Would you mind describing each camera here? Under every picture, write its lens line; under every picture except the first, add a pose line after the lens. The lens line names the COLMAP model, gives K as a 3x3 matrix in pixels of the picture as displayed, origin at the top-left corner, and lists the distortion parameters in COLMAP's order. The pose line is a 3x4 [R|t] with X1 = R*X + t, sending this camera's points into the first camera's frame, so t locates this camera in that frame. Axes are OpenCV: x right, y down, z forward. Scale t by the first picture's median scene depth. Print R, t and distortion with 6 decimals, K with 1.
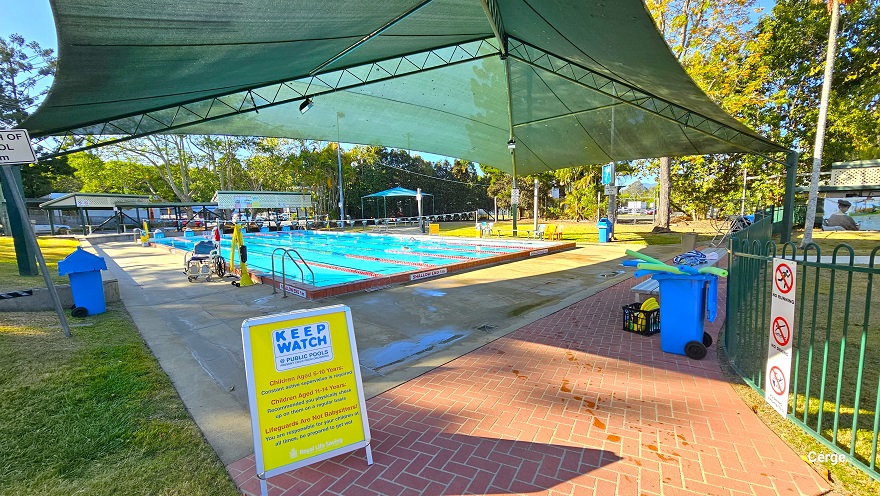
lens RADIAL K [[358.2, 0, 442.9], [0, 358.2, 259.2], [0, 0, 1]] dist [-0.002778, 0.004362]
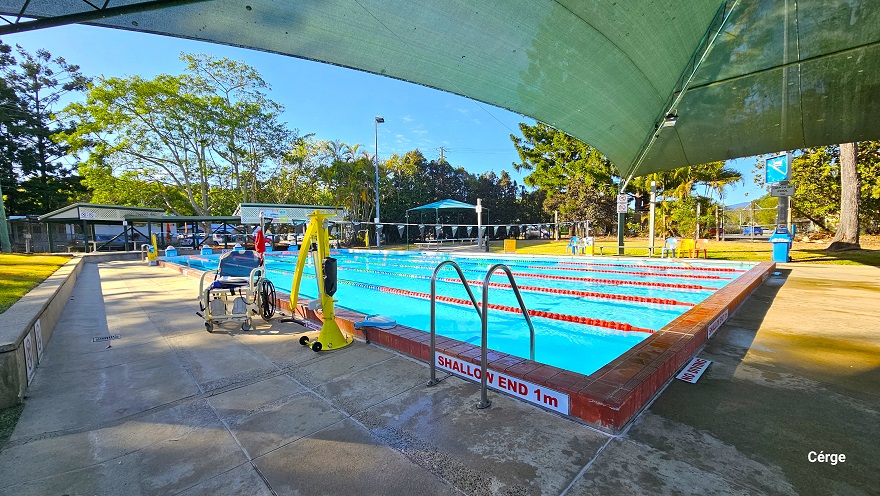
lens RADIAL K [[358.2, 0, 442.9], [0, 358.2, 259.2], [0, 0, 1]] dist [-0.002778, 0.004362]
pose [[0.999560, 0.004885, -0.029260, -0.105124], [-0.006744, 0.997940, -0.063801, -0.002209], [0.028888, 0.063970, 0.997534, 0.145107]]
